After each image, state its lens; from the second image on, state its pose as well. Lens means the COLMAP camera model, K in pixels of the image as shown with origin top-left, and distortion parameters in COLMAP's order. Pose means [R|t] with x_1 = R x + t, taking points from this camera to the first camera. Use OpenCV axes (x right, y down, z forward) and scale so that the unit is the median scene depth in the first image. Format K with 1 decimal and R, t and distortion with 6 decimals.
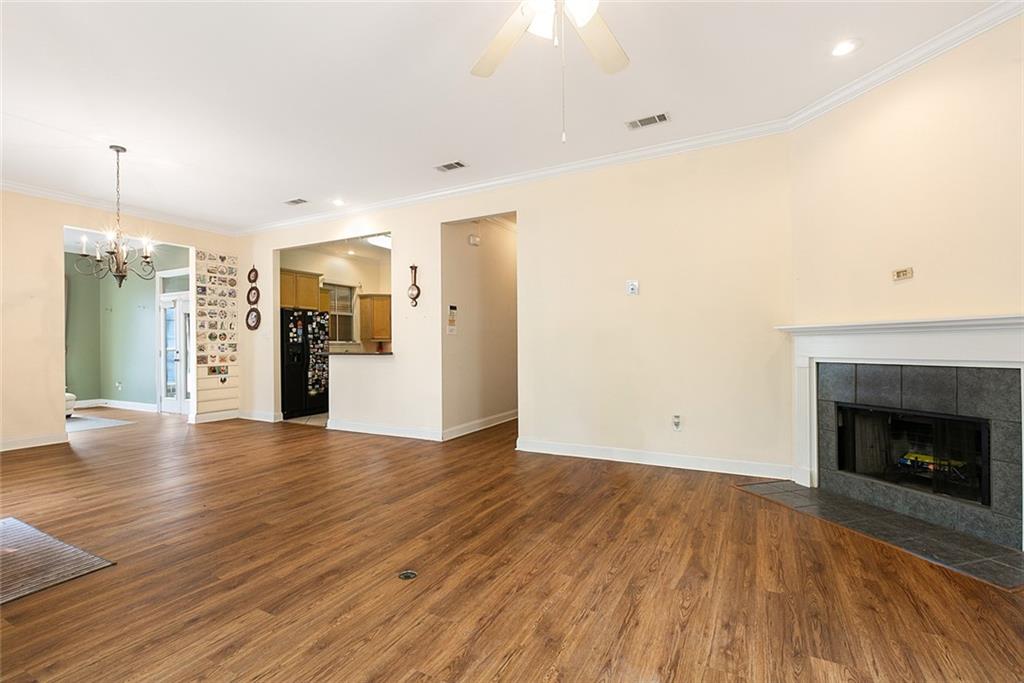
lens RADIAL K [[466.4, 0, 508.3], [0, 466.4, 343.4], [0, 0, 1]] dist [-0.002471, -0.000042]
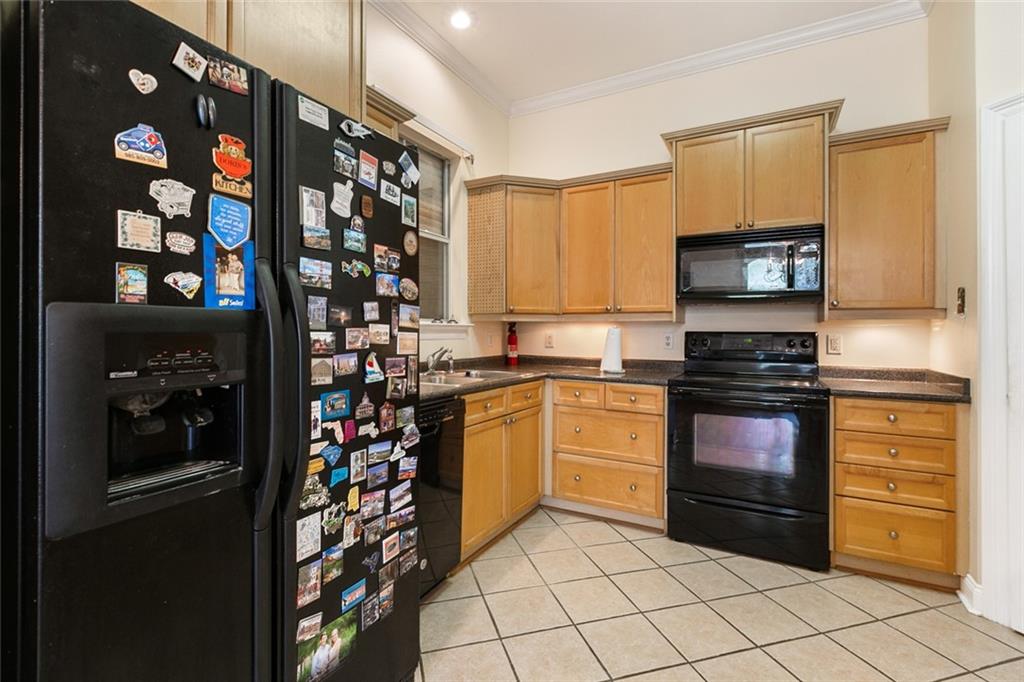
lens RADIAL K [[466.4, 0, 514.5], [0, 466.4, 332.7], [0, 0, 1]] dist [-0.002471, -0.000042]
pose [[0.999796, 0.015628, -0.012793, -0.357376], [-0.015563, 0.999865, 0.005195, 0.002485], [0.012872, -0.004995, 0.999905, 0.848637]]
